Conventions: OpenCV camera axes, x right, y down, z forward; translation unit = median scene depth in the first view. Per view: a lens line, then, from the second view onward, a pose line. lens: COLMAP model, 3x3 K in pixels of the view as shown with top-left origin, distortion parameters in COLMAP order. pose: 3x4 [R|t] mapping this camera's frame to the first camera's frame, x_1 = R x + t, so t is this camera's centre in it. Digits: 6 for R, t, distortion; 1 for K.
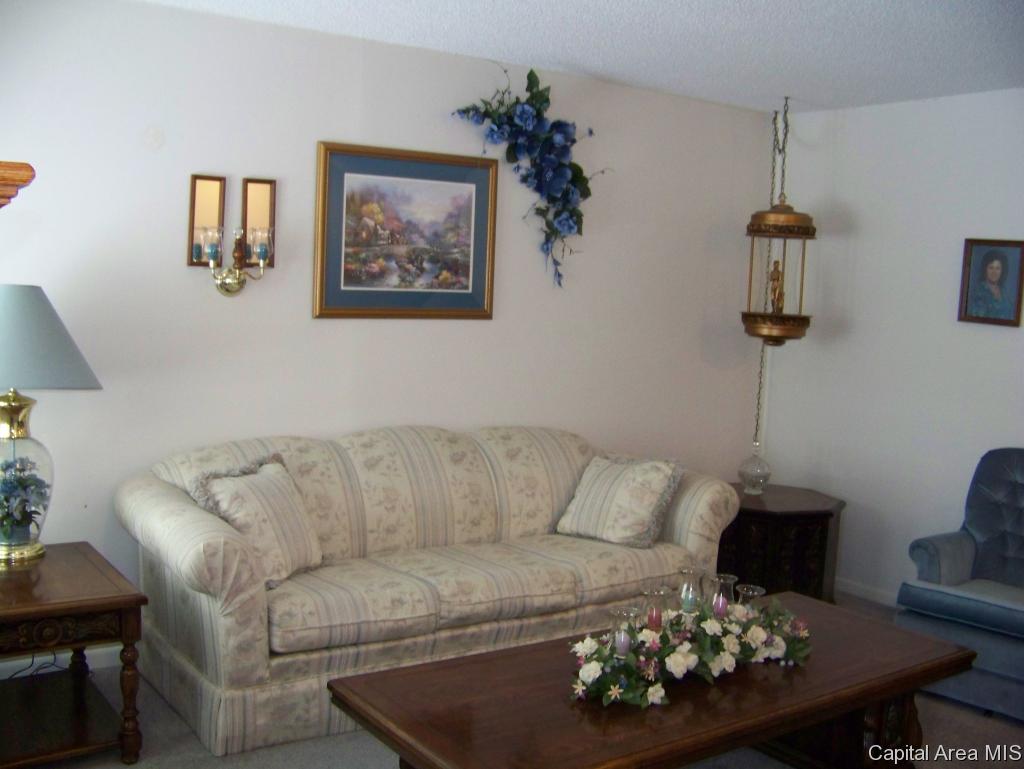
lens RADIAL K [[1111.7, 0, 512.3], [0, 1111.7, 384.1], [0, 0, 1]] dist [-0.118750, 0.000000]
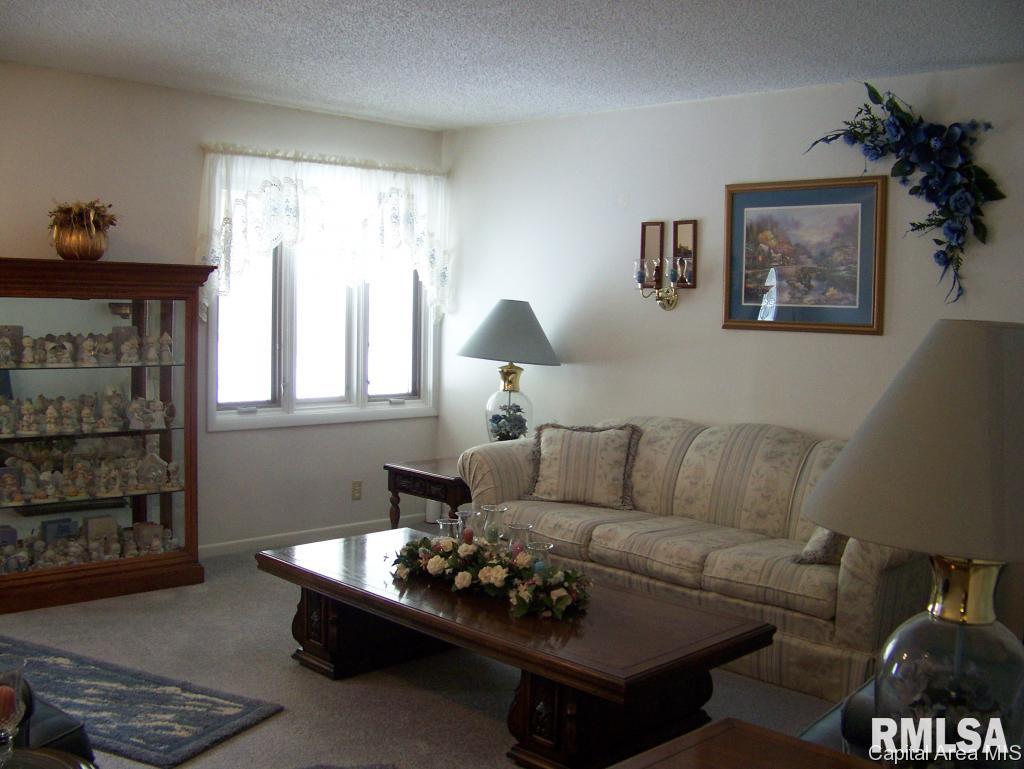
lens RADIAL K [[1111.7, 0, 512.8], [0, 1111.7, 383.9], [0, 0, 1]] dist [-0.118750, 0.000000]
pose [[0.168567, 0.043081, -0.984748, 0.948052], [-0.110986, 0.993521, 0.024467, -0.002442], [0.979422, 0.105169, 0.172256, 0.540475]]
